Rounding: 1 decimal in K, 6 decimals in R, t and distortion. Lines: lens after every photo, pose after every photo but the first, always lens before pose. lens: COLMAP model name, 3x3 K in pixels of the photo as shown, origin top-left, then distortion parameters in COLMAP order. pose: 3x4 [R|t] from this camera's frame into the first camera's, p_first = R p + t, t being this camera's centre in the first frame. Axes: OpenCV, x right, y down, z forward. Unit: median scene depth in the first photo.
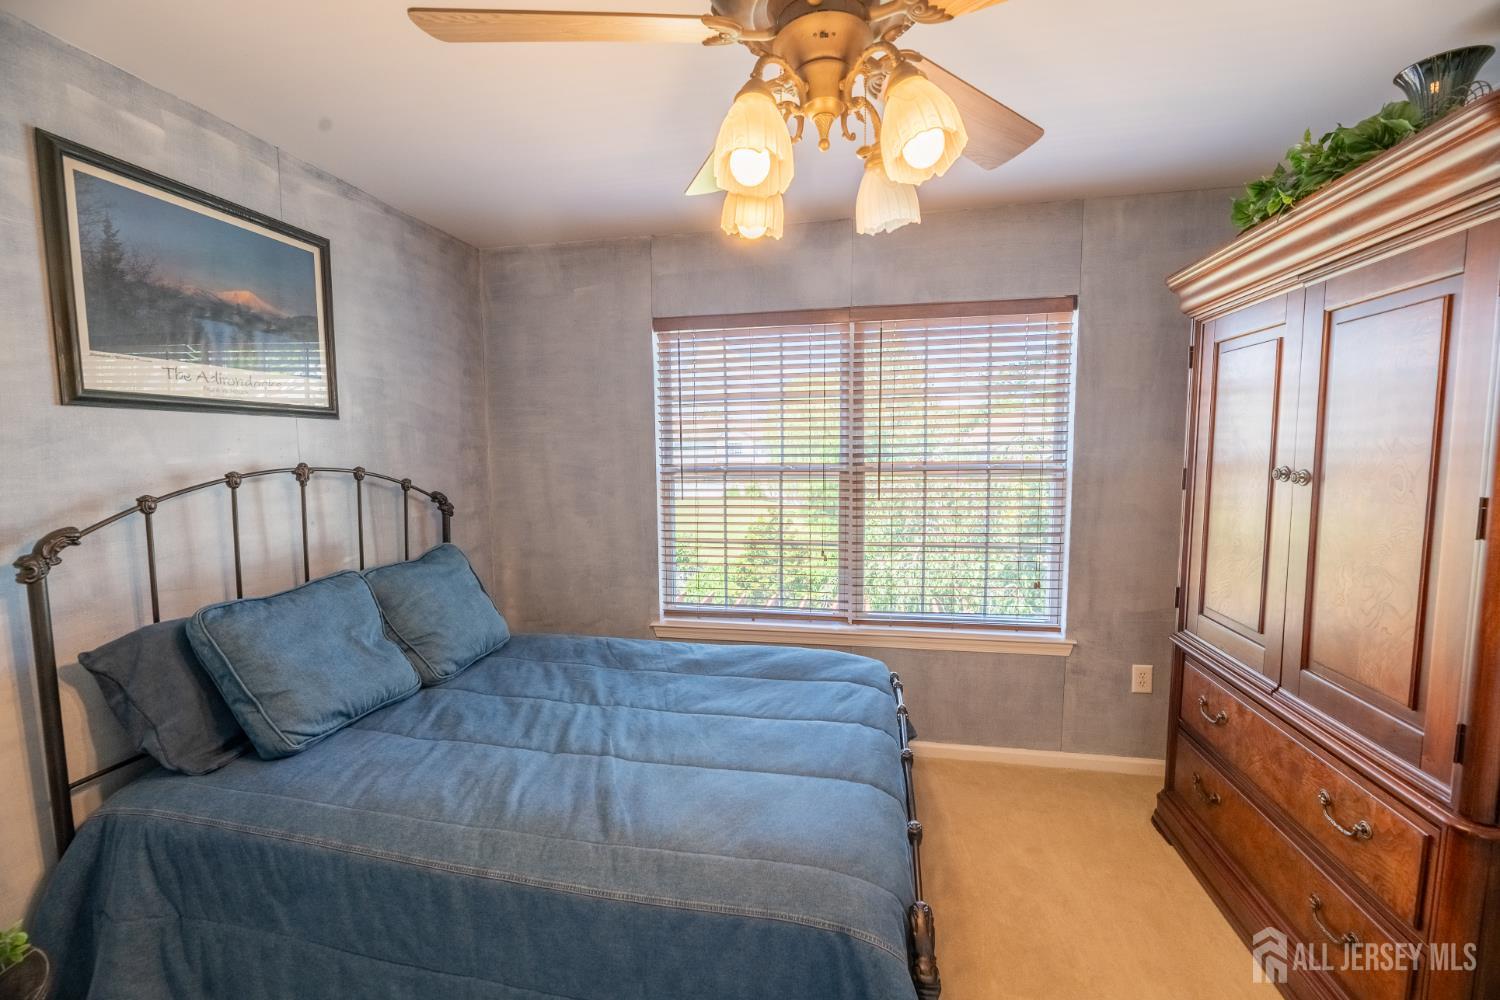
lens RADIAL K [[598.6, 0, 761.1], [0, 598.6, 503.6], [0, 0, 1]] dist [-0.012152, -0.000007]
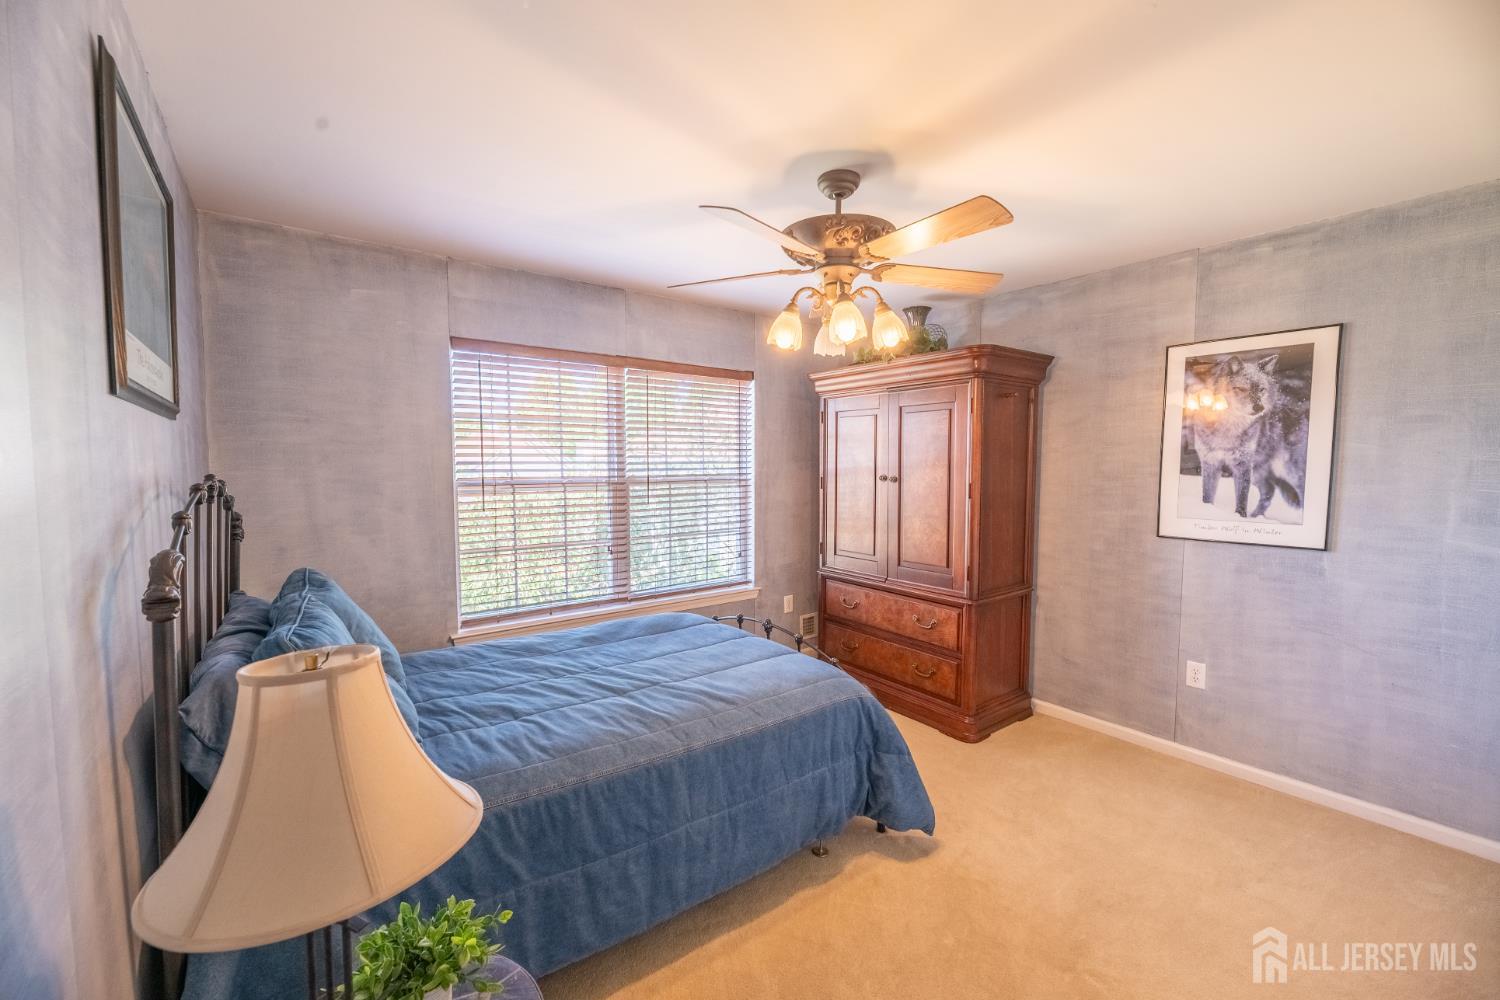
lens RADIAL K [[598.6, 0, 752.3], [0, 598.6, 500.4], [0, 0, 1]] dist [-0.012152, -0.000007]
pose [[0.671253, -0.033751, 0.740460, -0.805619], [0.060079, 0.998153, -0.008967, 0.016279], [-0.738790, 0.050506, 0.672041, -0.080574]]
